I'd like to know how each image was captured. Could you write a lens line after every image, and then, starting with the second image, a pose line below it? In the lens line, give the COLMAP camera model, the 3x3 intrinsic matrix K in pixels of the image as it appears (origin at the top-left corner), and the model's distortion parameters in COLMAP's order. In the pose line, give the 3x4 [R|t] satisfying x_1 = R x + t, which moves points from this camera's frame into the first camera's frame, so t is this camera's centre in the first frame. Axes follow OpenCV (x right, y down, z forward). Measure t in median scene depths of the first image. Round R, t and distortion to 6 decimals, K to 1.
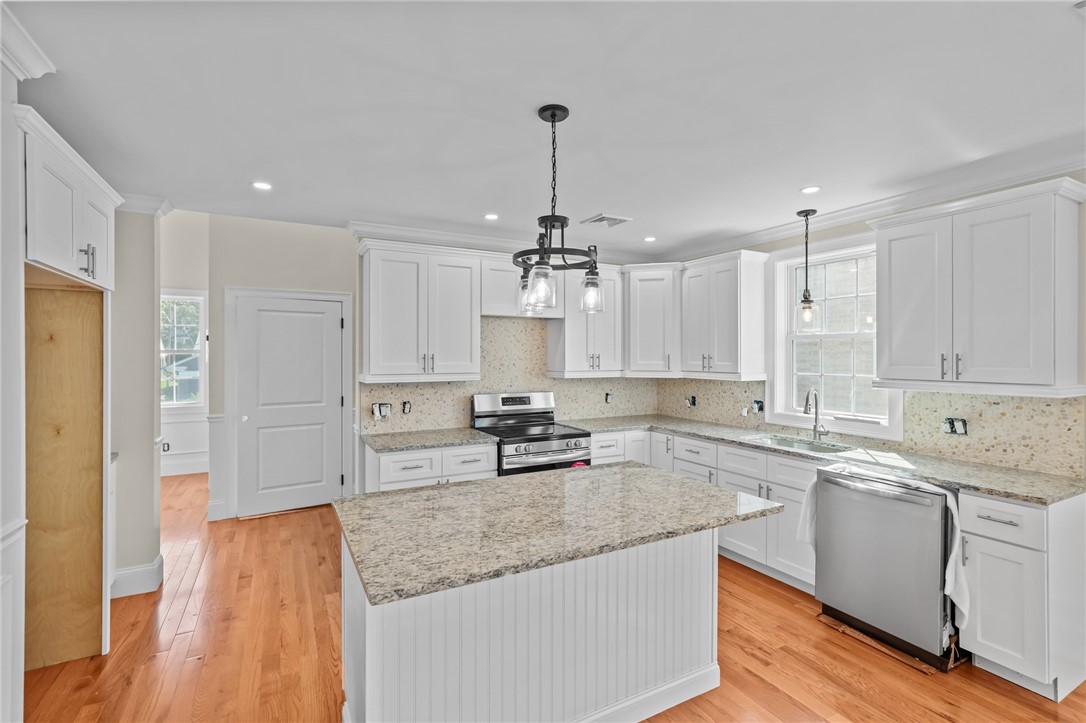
lens RADIAL K [[493.6, 0, 535.7], [0, 493.6, 350.4], [0, 0, 1]] dist [-0.017721, 0.014544]
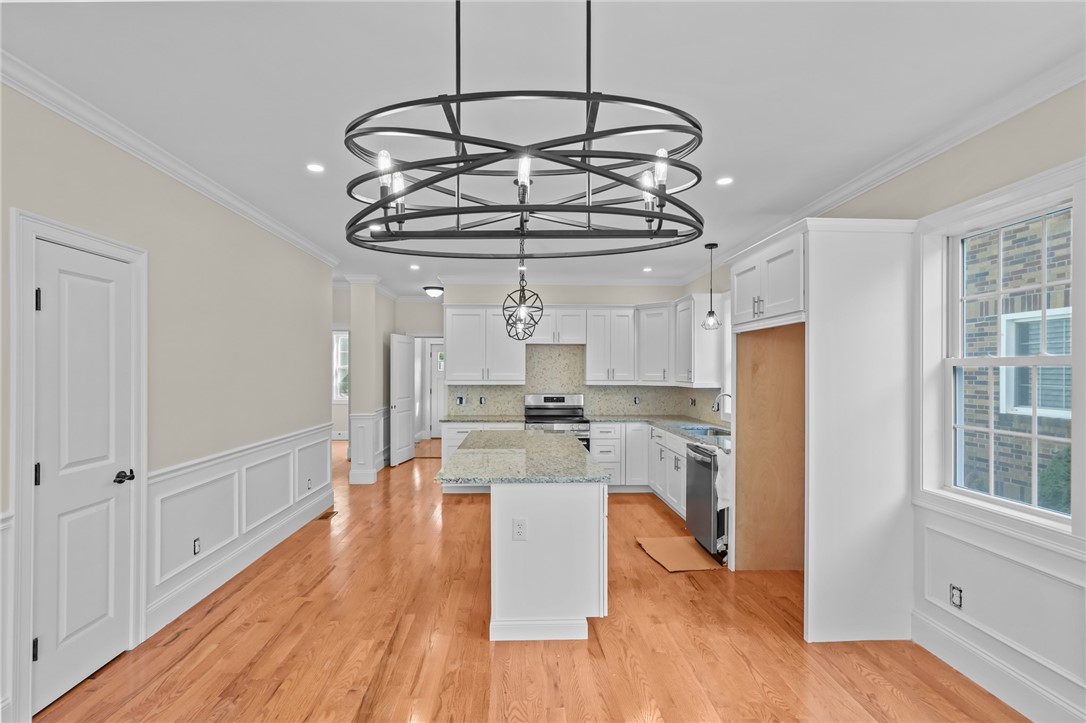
lens RADIAL K [[493.6, 0, 537.9], [0, 493.6, 366.3], [0, 0, 1]] dist [-0.017721, 0.014544]
pose [[0.910866, -0.004004, -0.412683, 0.583764], [0.004572, 0.999989, 0.000388, -0.000206], [0.412677, -0.002240, 0.910875, -0.430798]]
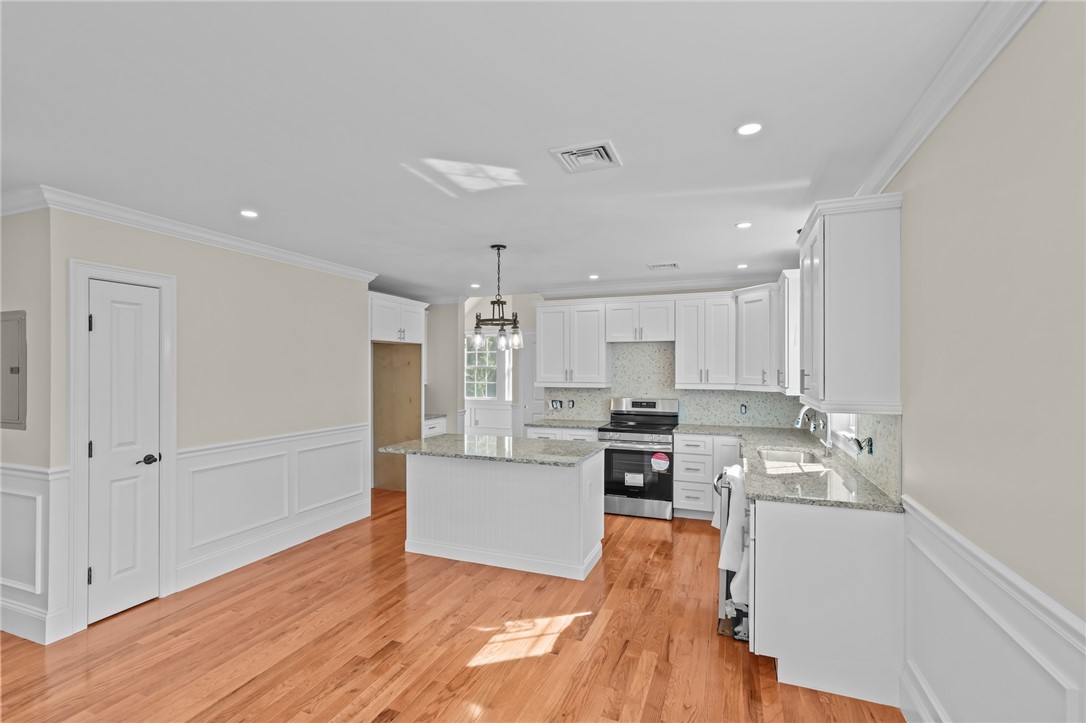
lens RADIAL K [[493.6, 0, 542.1], [0, 493.6, 366.9], [0, 0, 1]] dist [-0.017721, 0.014544]
pose [[0.642553, -0.003903, -0.766231, 0.874409], [0.008616, 0.999961, 0.002132, -0.004905], [0.766192, -0.007971, 0.642562, -0.065702]]
